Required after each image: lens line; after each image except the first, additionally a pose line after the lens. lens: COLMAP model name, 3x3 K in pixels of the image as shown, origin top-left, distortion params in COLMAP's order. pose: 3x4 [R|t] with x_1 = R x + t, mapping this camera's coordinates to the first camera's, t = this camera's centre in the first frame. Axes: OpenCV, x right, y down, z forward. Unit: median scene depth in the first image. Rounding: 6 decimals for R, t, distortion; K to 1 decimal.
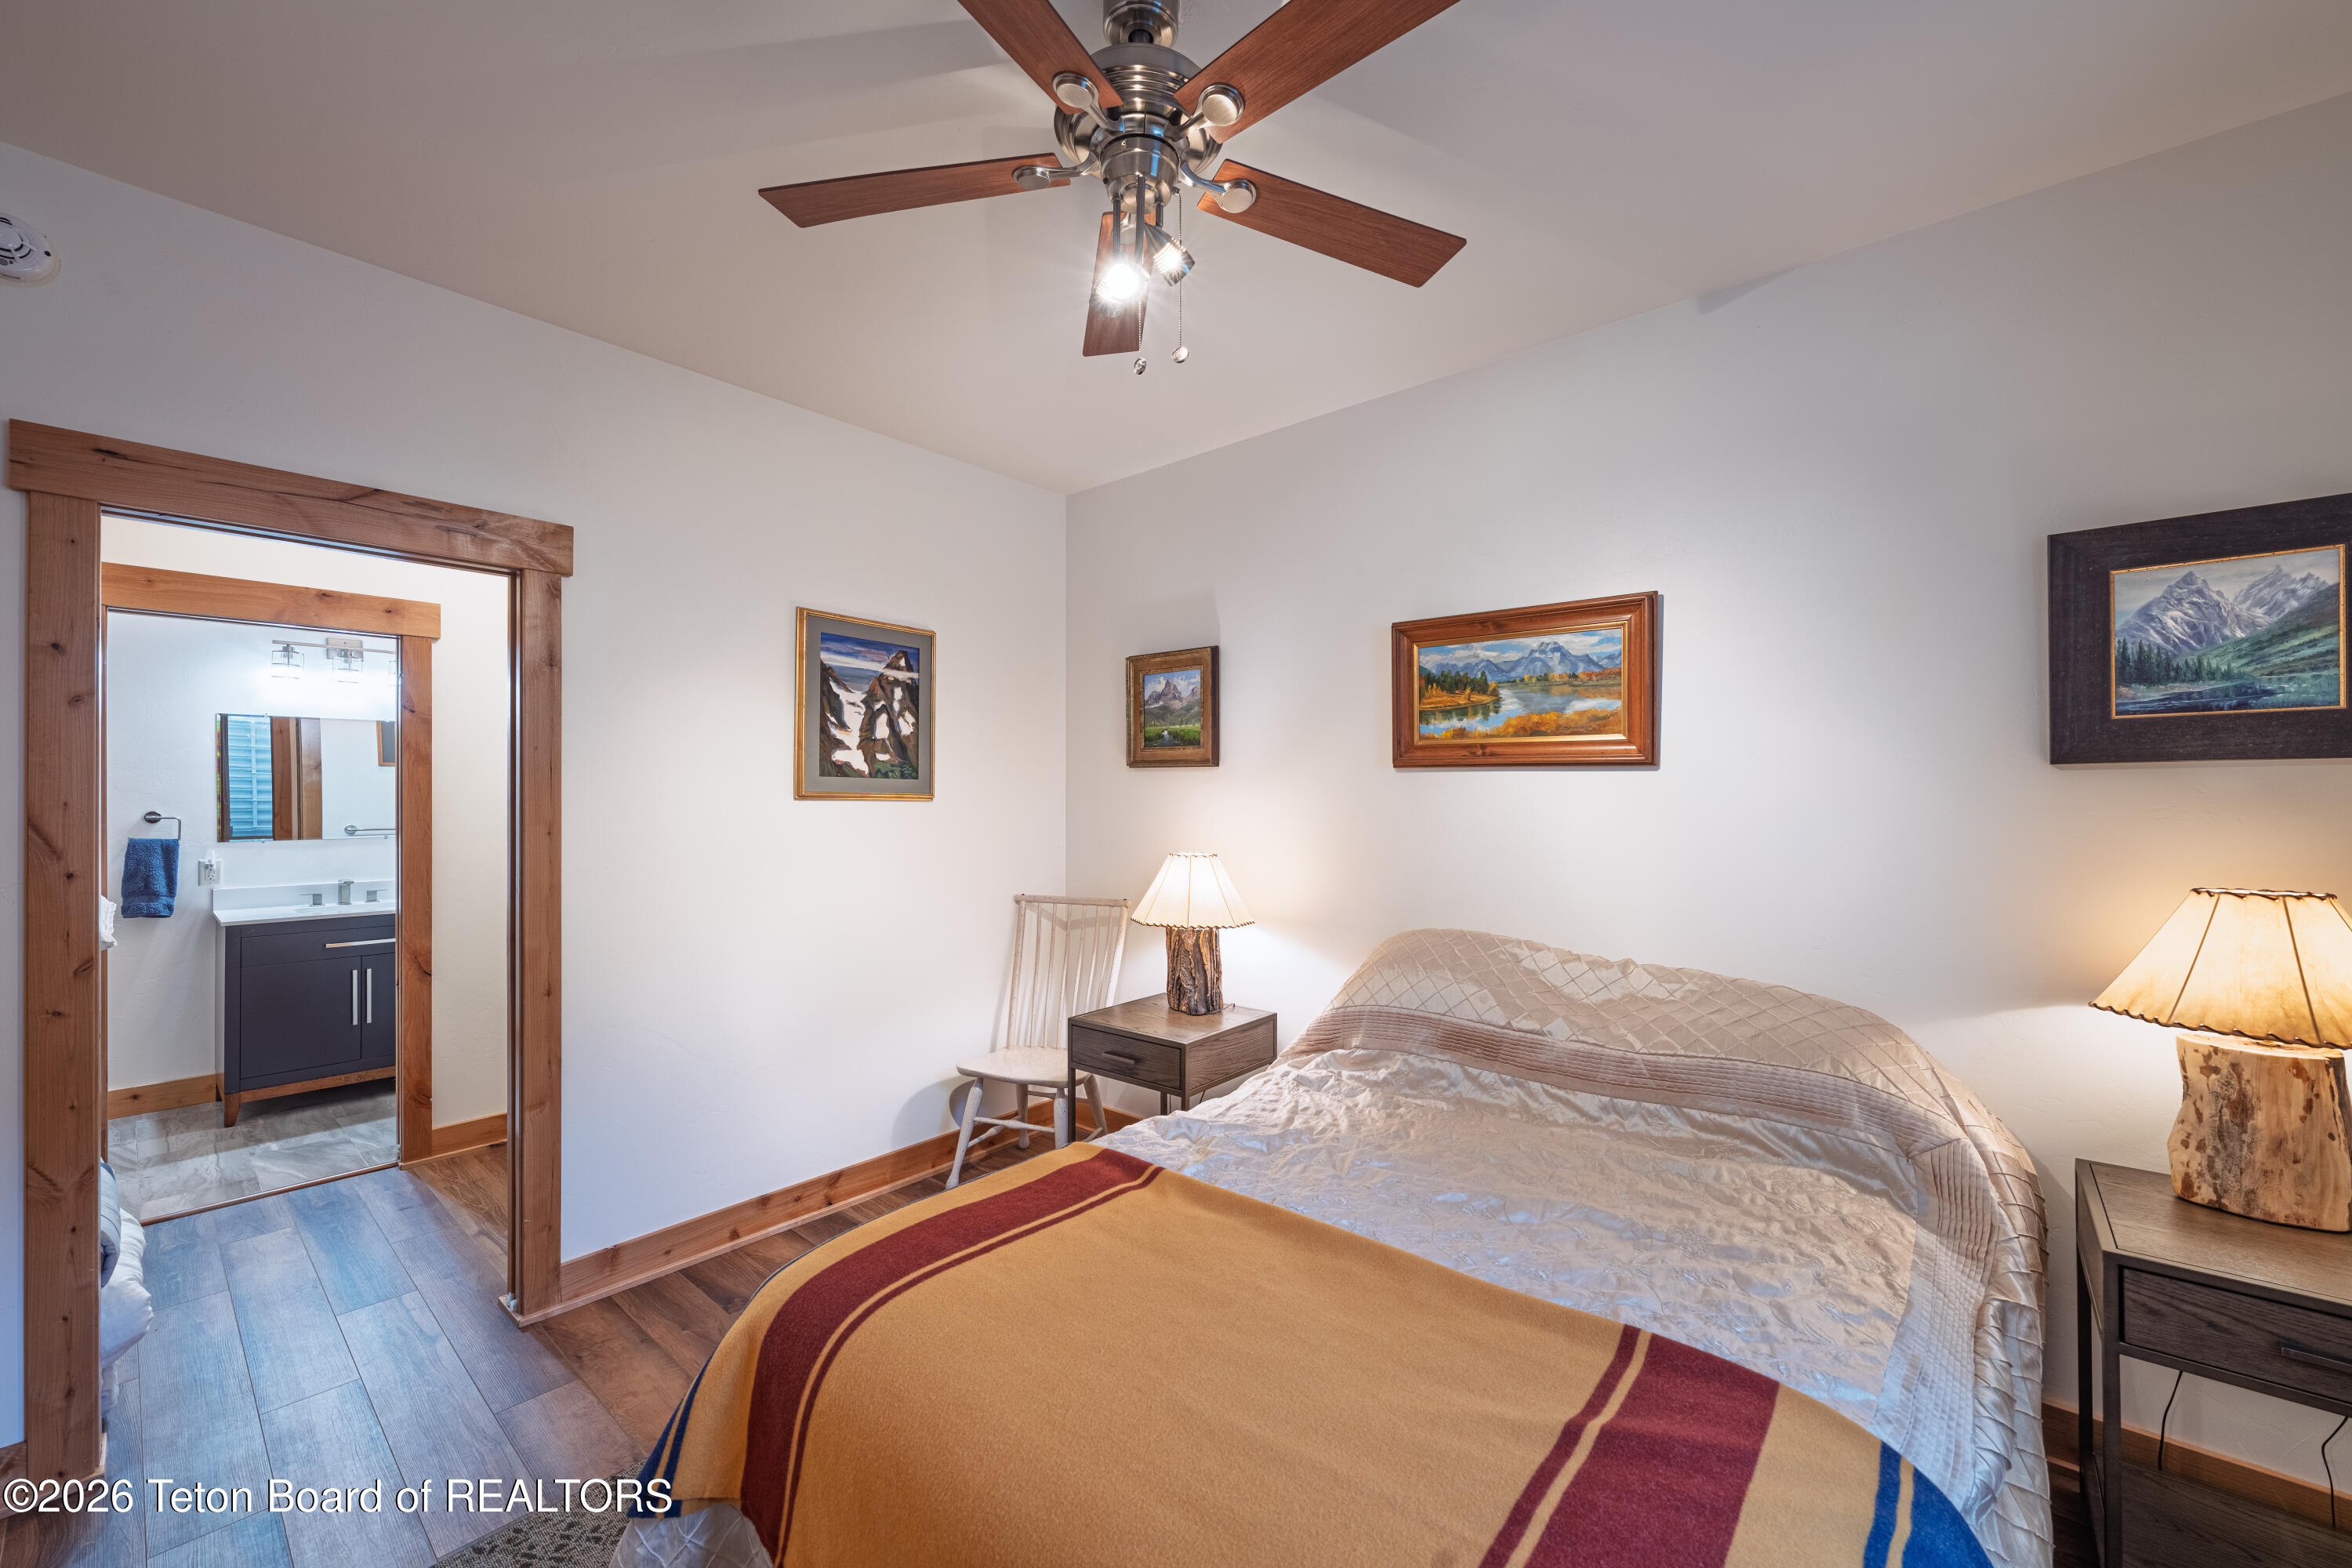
lens RADIAL K [[914.5, 0, 1177.4], [0, 914.5, 792.5], [0, 0, 1]] dist [-0.001008, -0.000132]
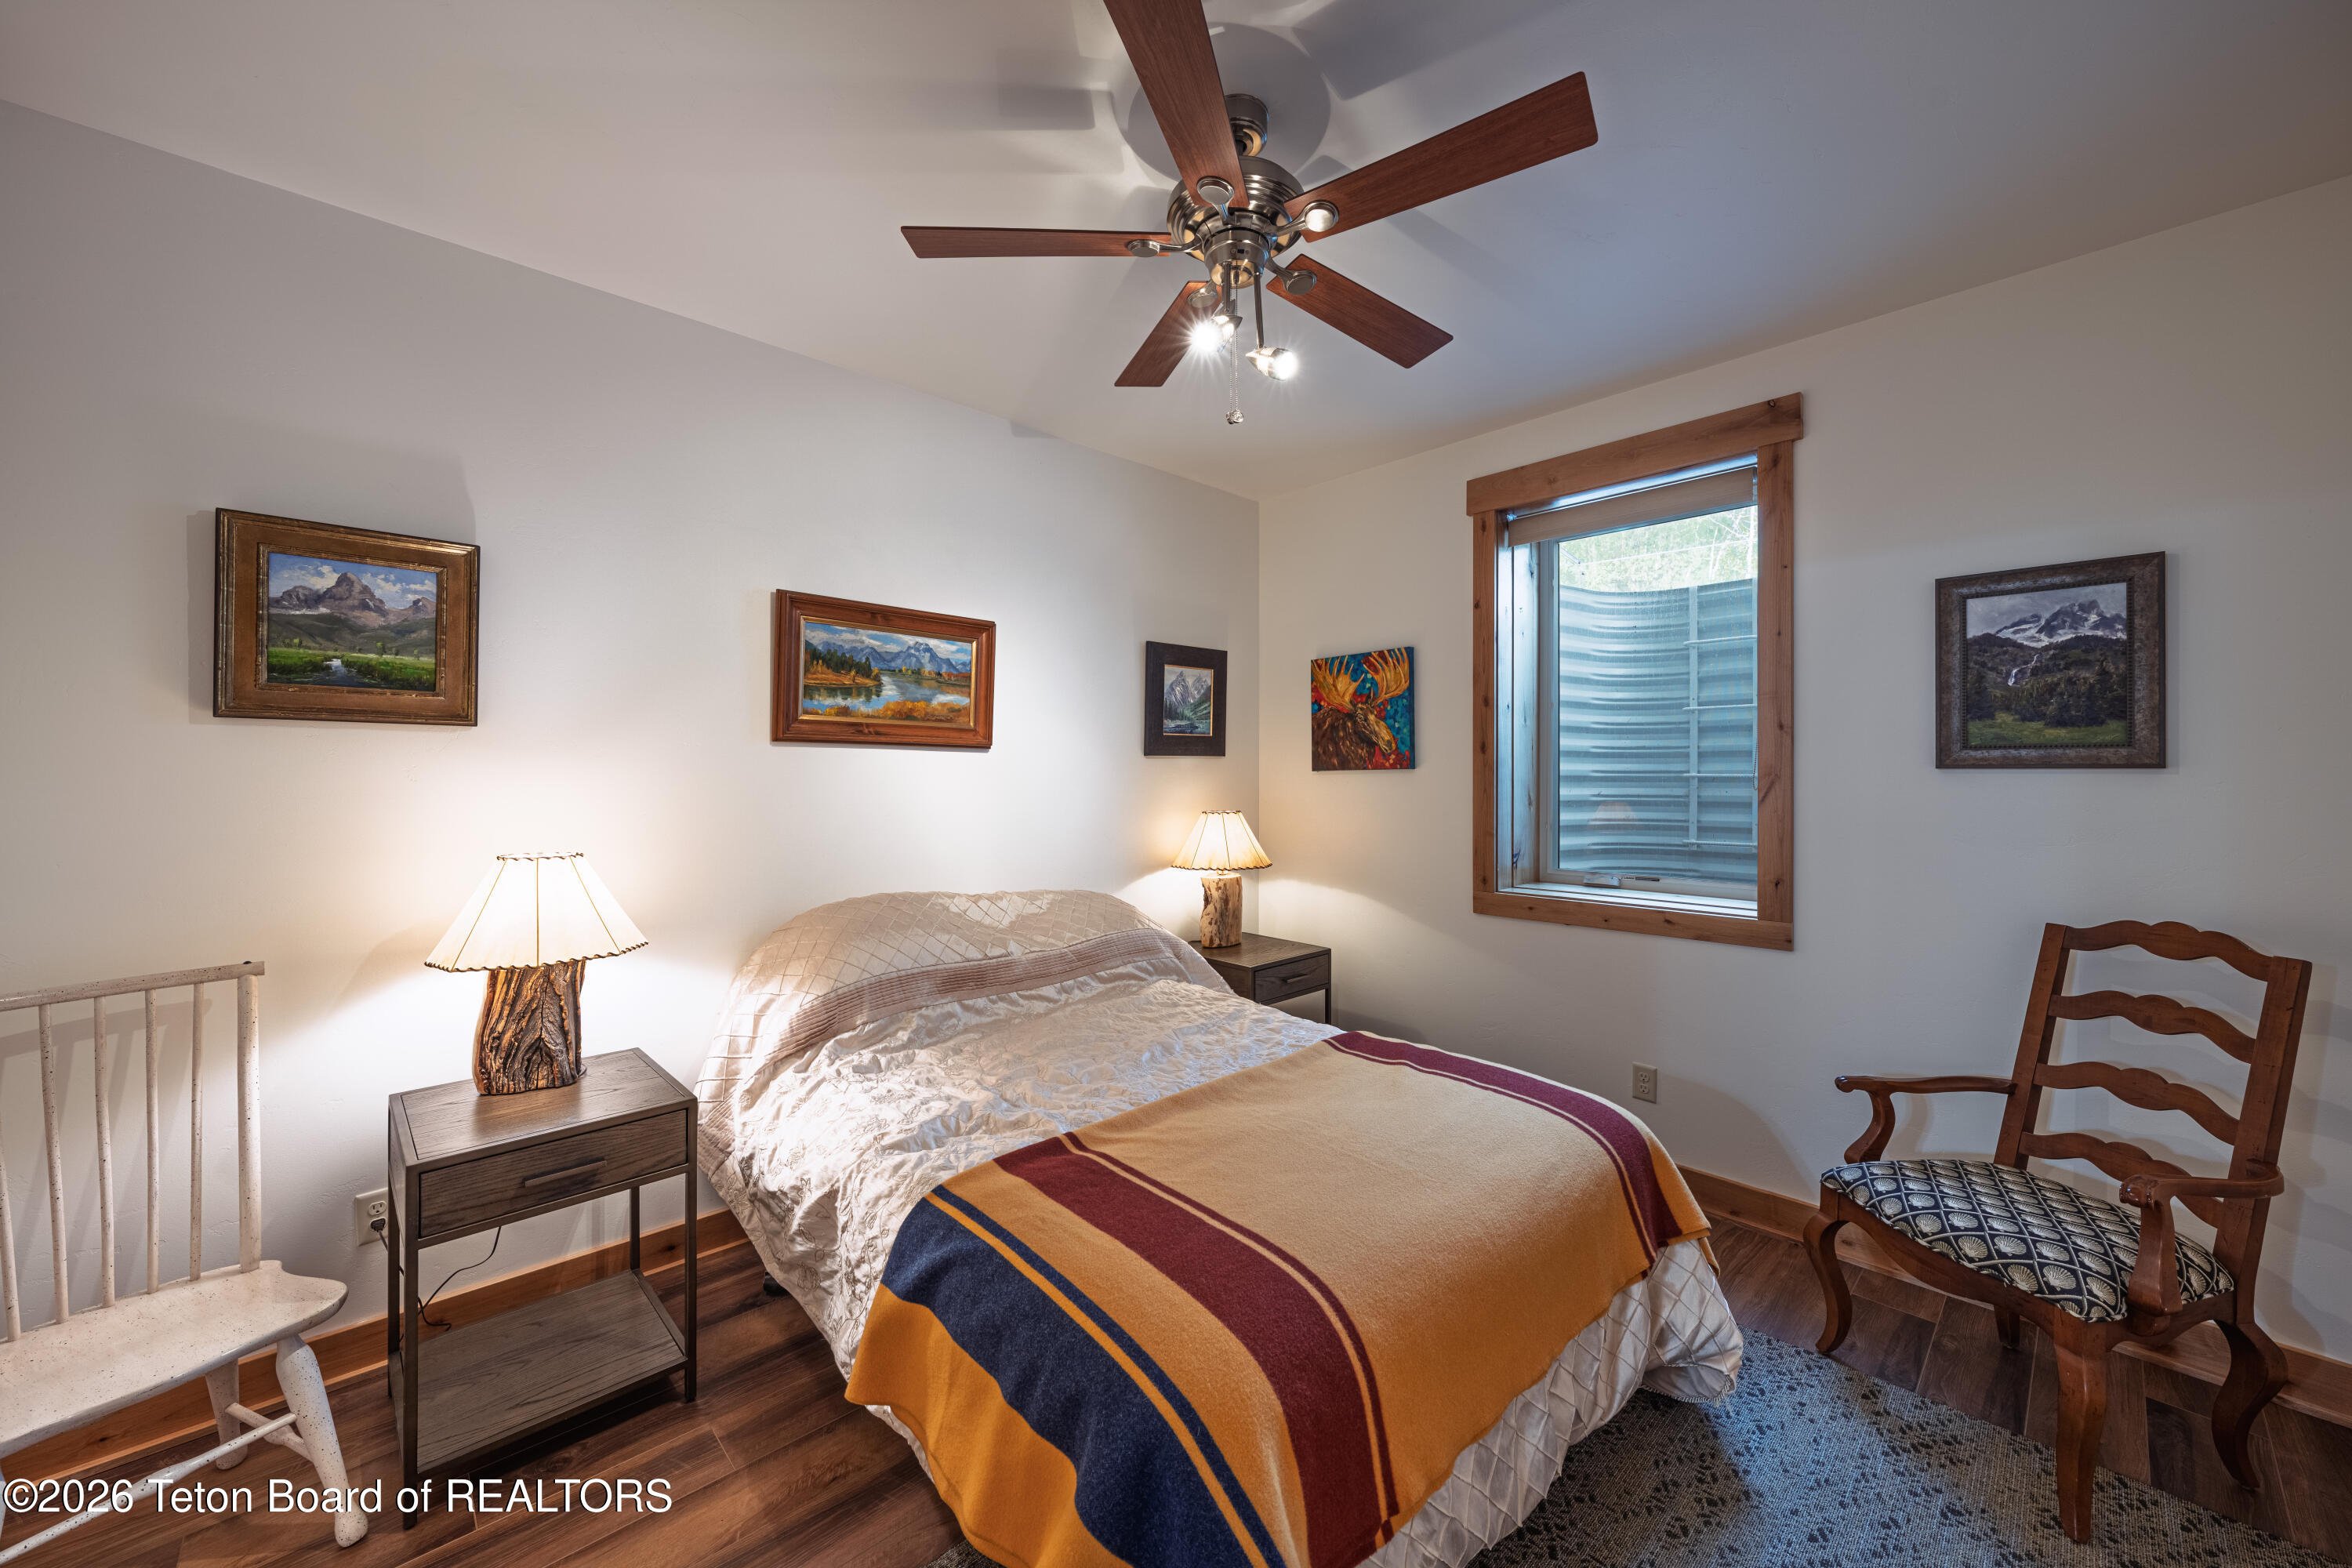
lens RADIAL K [[854.7, 0, 1177.3], [0, 854.7, 775.9], [0, 0, 1]] dist [-0.002280, -0.000147]
pose [[0.115957, -0.004346, 0.993245, -0.651313], [-0.005144, 0.999974, 0.004976, 0.002505], [-0.993241, -0.005686, 0.115931, 0.525407]]
